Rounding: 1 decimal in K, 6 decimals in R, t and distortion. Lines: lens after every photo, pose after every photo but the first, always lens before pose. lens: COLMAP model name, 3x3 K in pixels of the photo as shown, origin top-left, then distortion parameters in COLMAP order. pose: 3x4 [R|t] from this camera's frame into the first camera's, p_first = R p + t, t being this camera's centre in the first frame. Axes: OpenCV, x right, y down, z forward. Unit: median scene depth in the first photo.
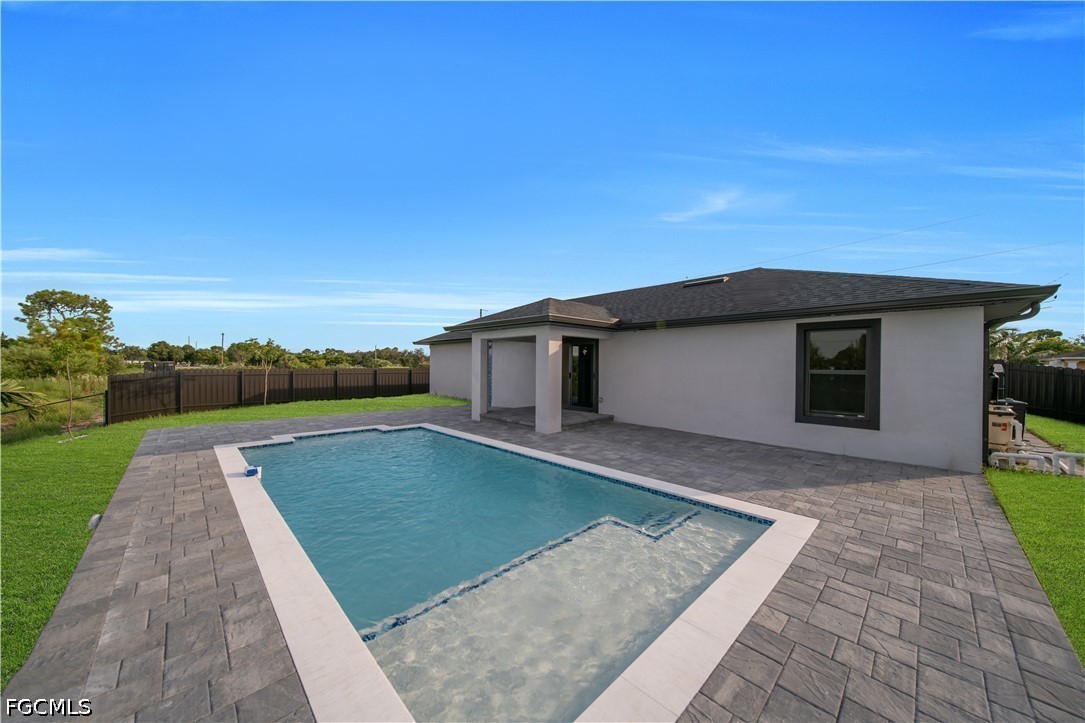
lens RADIAL K [[374.3, 0, 544.9], [0, 374.3, 368.4], [0, 0, 1]] dist [-0.001400, 0.000005]
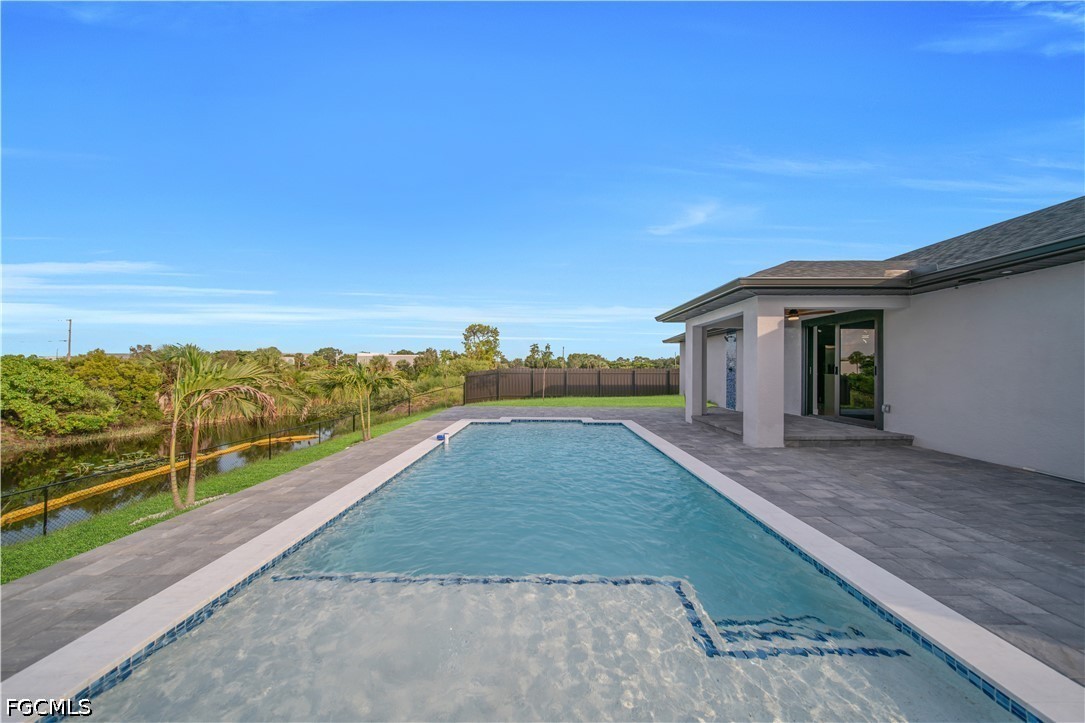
lens RADIAL K [[374.3, 0, 544.9], [0, 374.3, 368.4], [0, 0, 1]] dist [-0.001400, 0.000005]
pose [[0.714894, -0.007122, -0.699197, 0.176161], [-0.005435, 0.999861, -0.015742, 0.030659], [0.699212, 0.015054, 0.714756, 0.168248]]
